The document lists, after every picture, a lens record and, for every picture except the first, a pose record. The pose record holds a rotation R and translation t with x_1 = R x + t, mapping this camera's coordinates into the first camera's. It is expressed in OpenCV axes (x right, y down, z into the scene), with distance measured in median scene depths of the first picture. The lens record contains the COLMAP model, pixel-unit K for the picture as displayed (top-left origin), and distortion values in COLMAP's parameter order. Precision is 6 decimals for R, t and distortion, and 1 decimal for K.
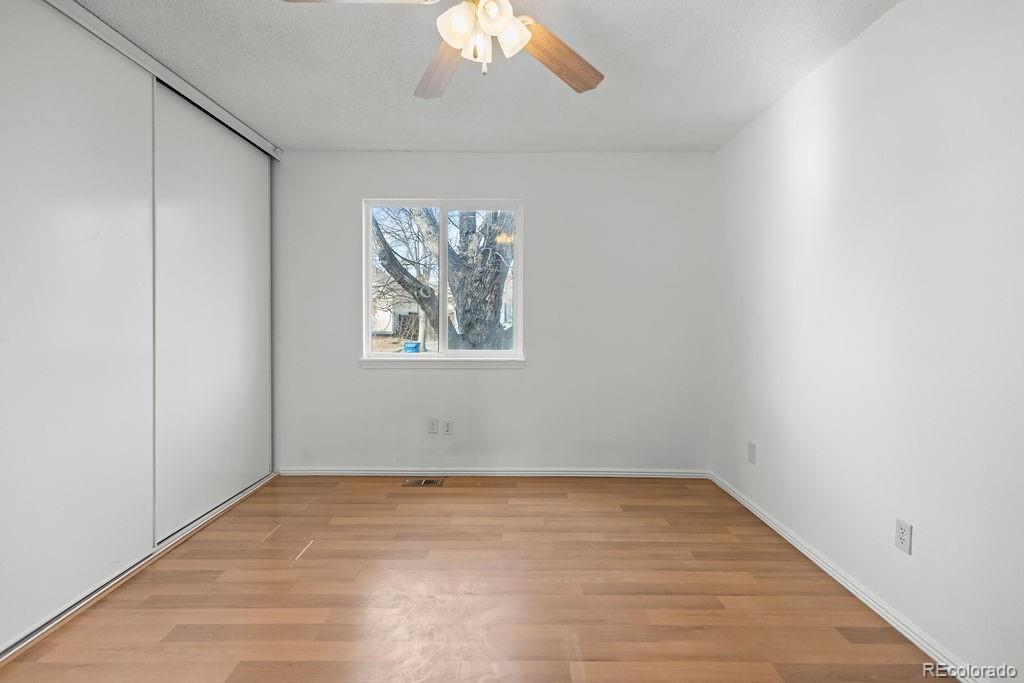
lens RADIAL K [[462.3, 0, 509.8], [0, 462.3, 326.4], [0, 0, 1]] dist [0.010339, -0.000095]
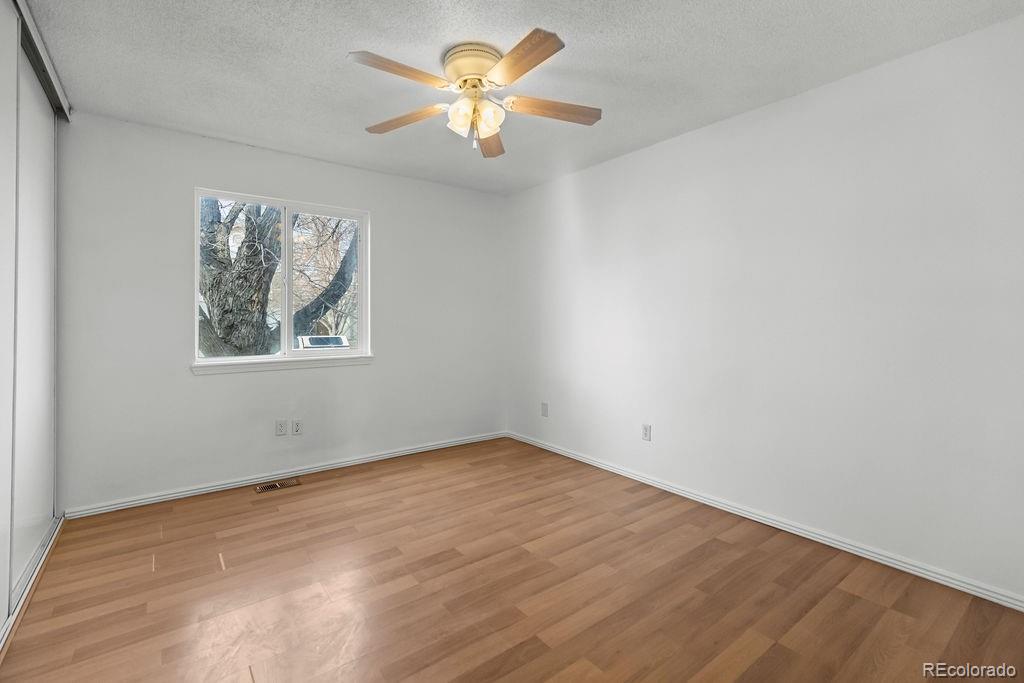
lens RADIAL K [[462.3, 0, 509.8], [0, 462.3, 326.4], [0, 0, 1]] dist [0.010339, -0.000095]
pose [[0.799469, -0.015156, 0.600516, -0.422638], [0.015296, 0.999871, 0.004872, 0.000266], [-0.600513, 0.005290, 0.799598, -0.100401]]
